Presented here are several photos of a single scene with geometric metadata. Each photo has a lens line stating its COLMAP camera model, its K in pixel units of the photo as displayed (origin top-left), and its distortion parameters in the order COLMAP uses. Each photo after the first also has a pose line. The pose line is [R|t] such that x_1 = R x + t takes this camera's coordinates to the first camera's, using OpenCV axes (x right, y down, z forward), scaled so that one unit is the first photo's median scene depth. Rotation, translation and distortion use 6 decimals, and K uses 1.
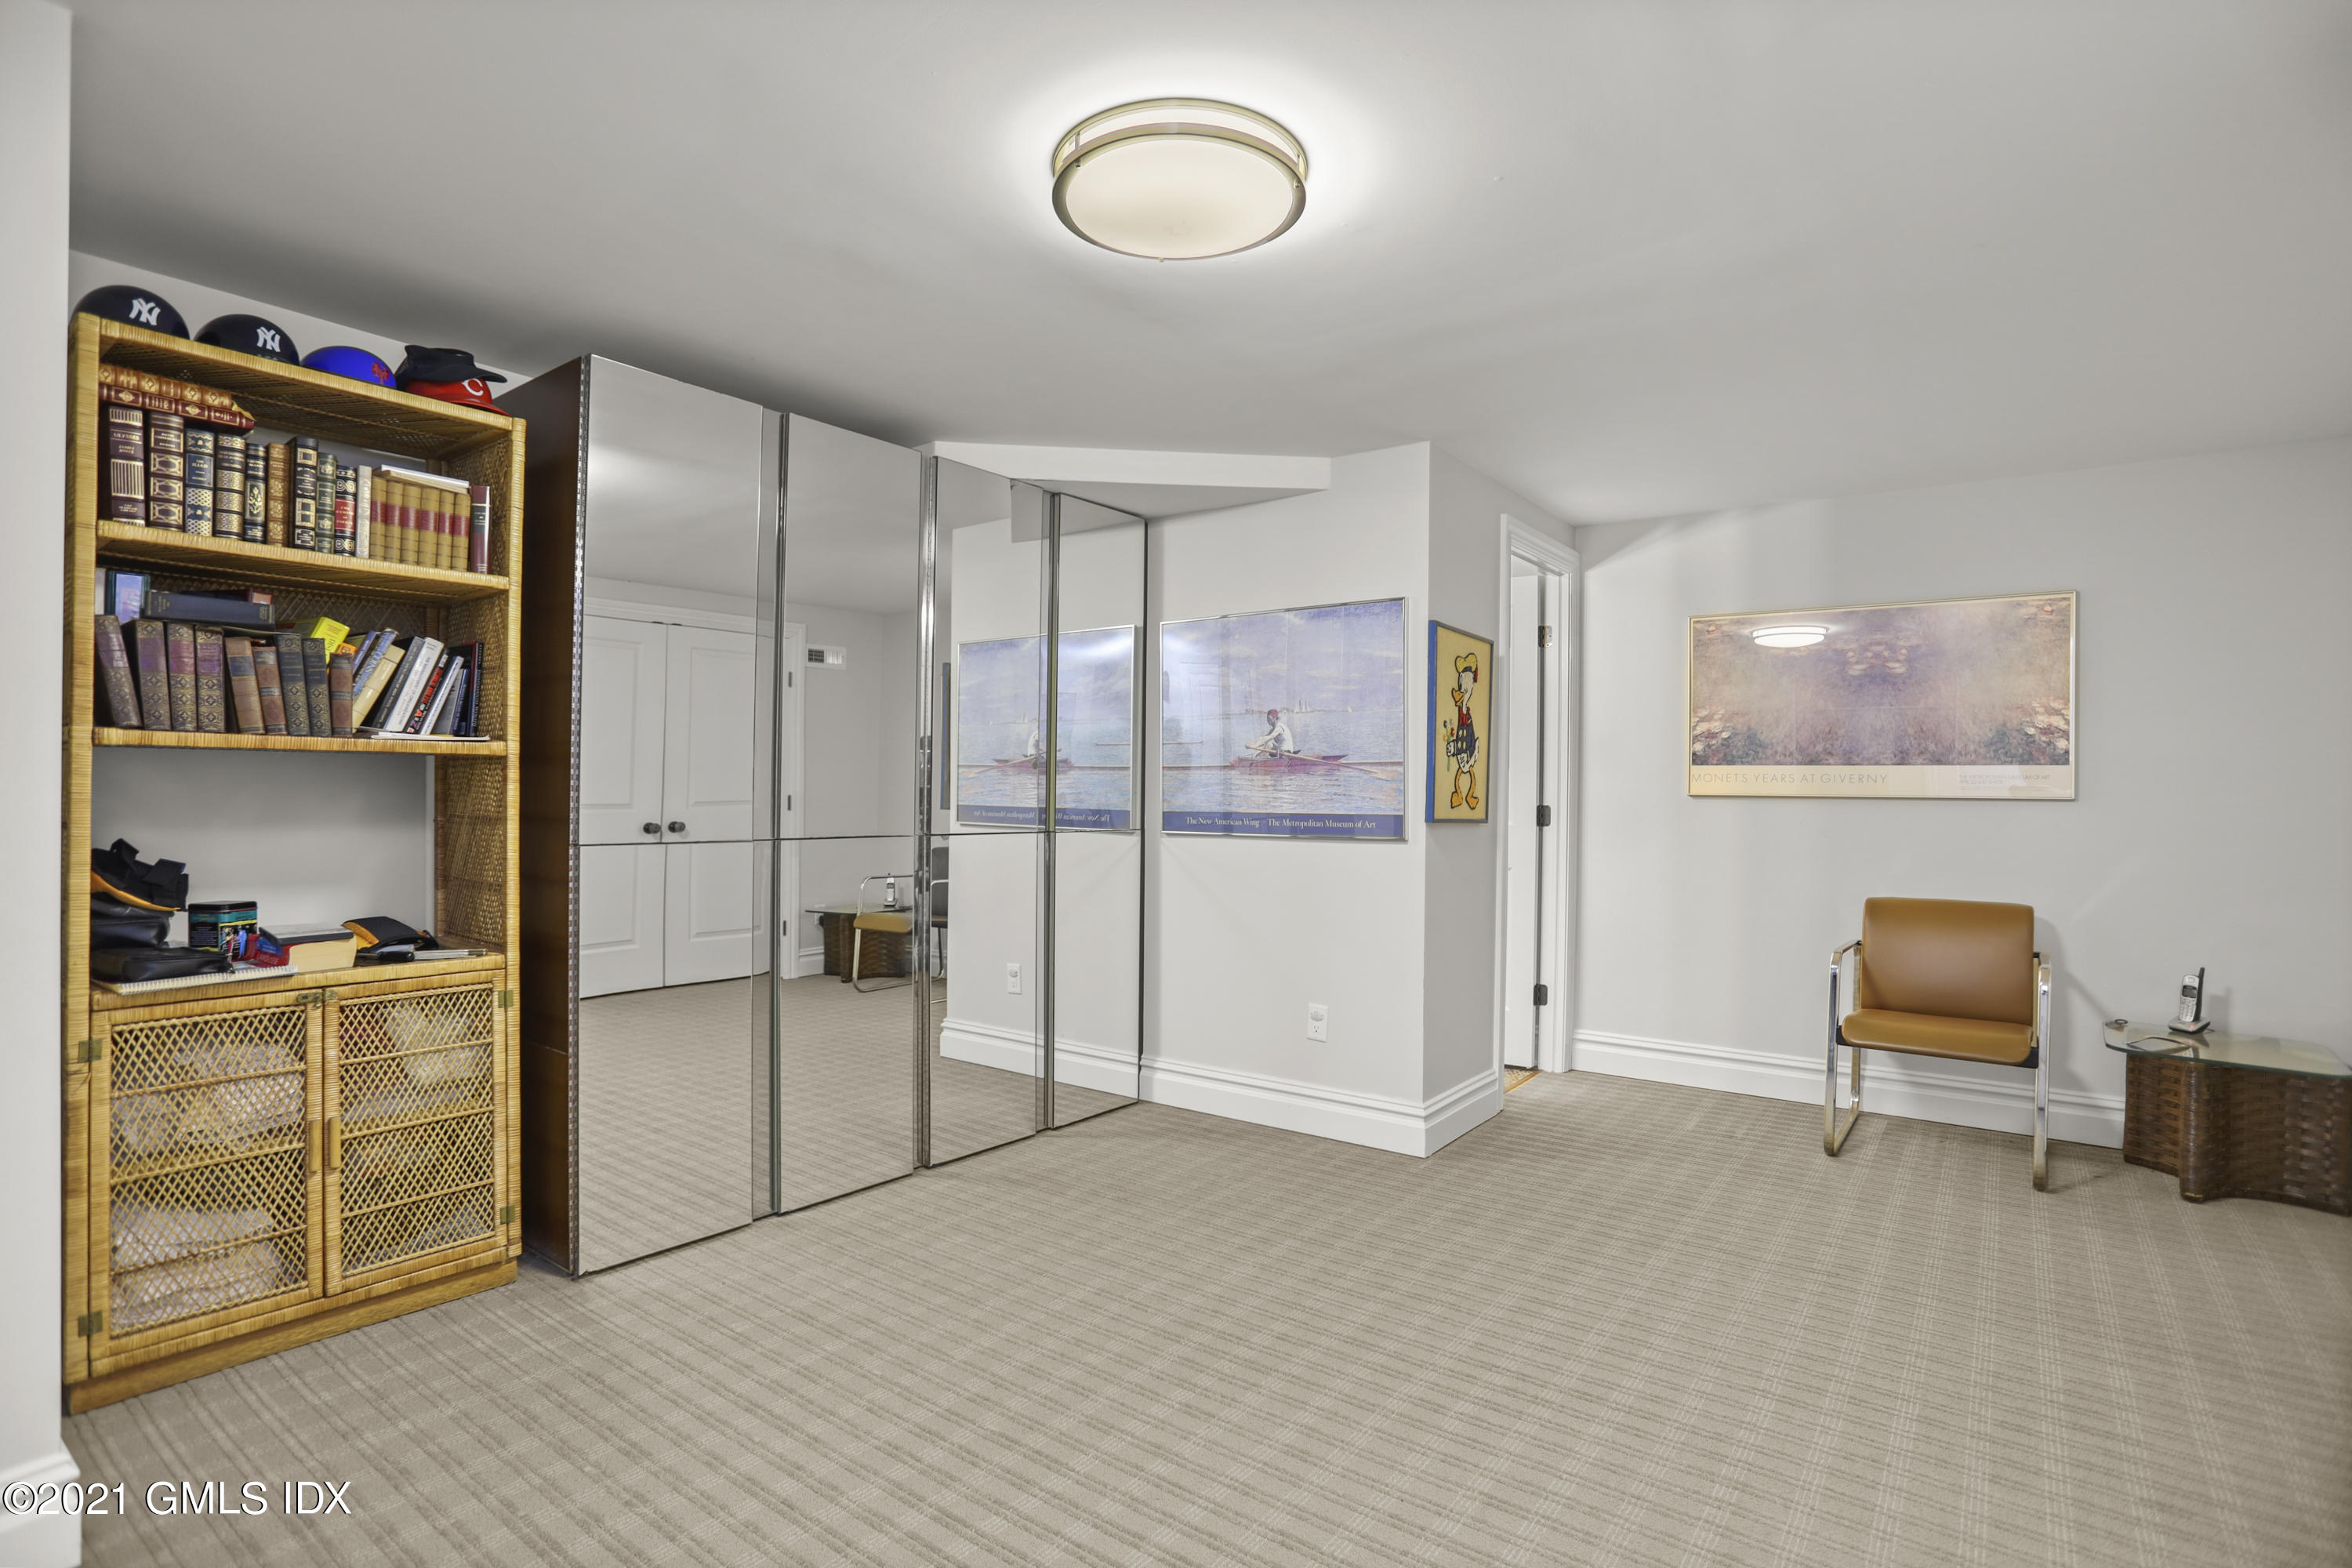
lens RADIAL K [[1161.4, 0, 1181.3], [0, 1161.4, 788.7], [0, 0, 1]] dist [-0.042710, 0.016445]
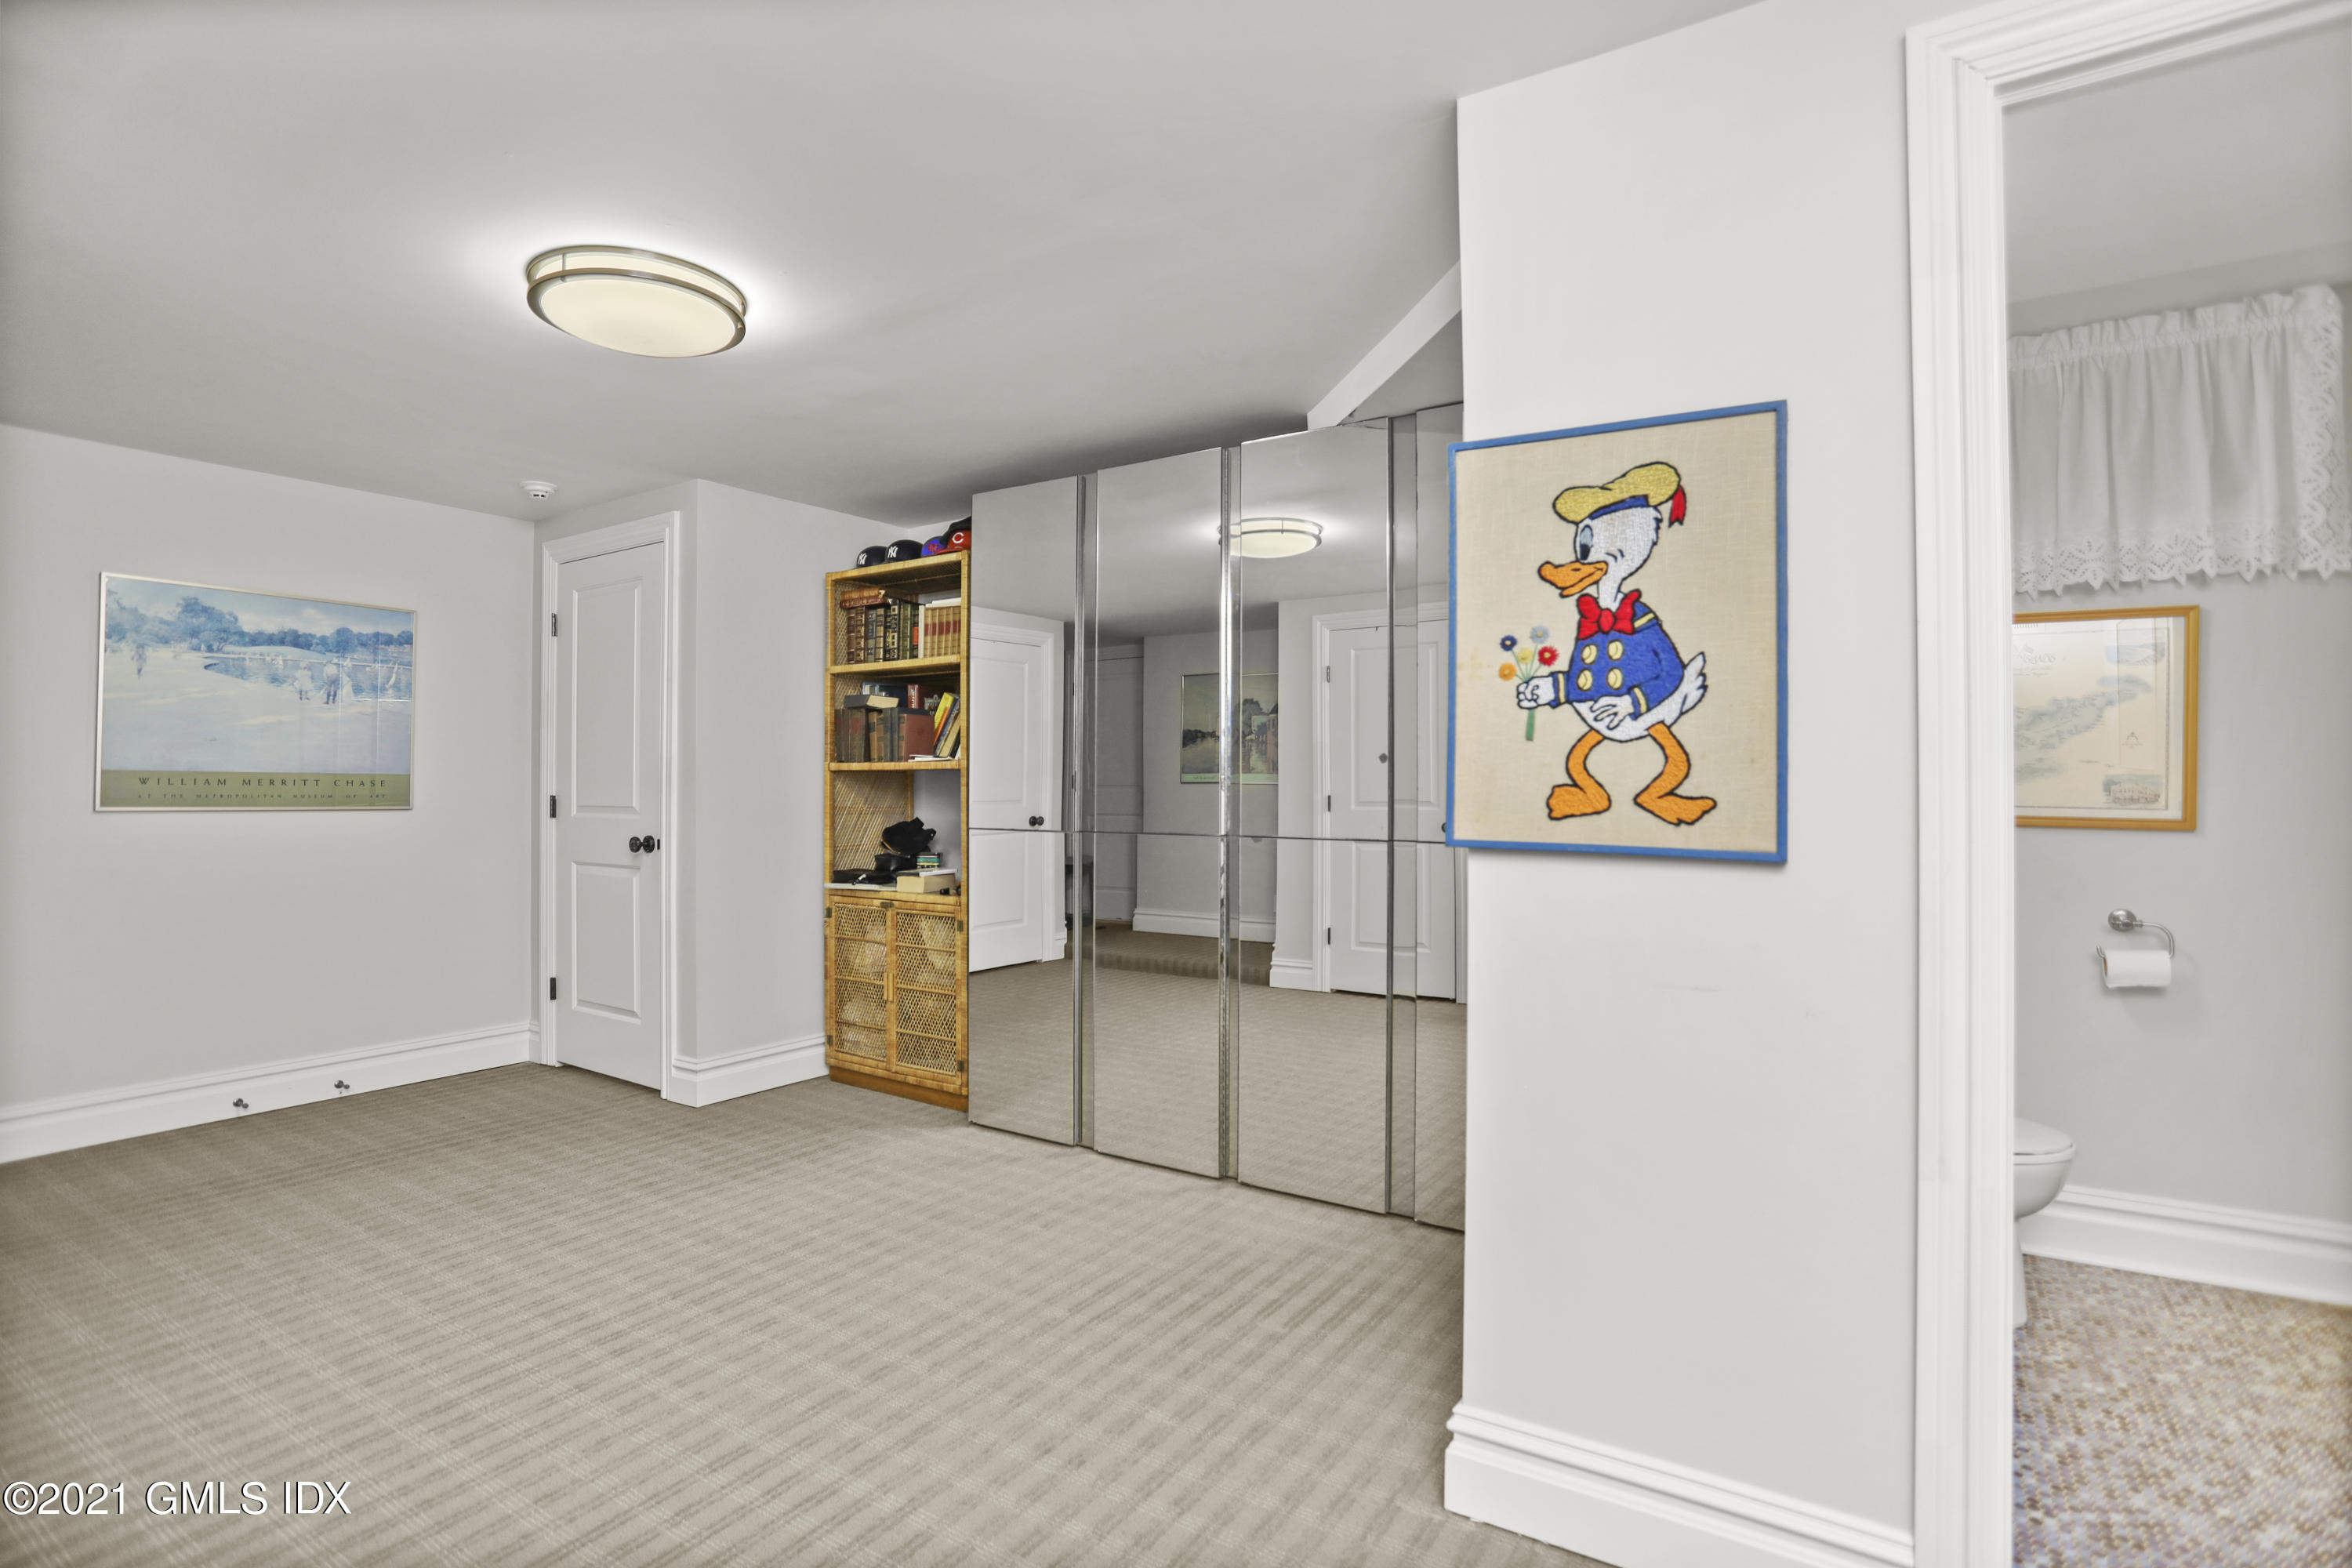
lens RADIAL K [[1161.4, 0, 1168.2], [0, 1161.4, 781.3], [0, 0, 1]] dist [-0.042710, 0.016445]
pose [[0.054606, -0.017104, -0.998361, 0.847770], [-0.002973, 0.999846, -0.017292, 0.012274], [0.998504, 0.003912, 0.054547, 1.016657]]
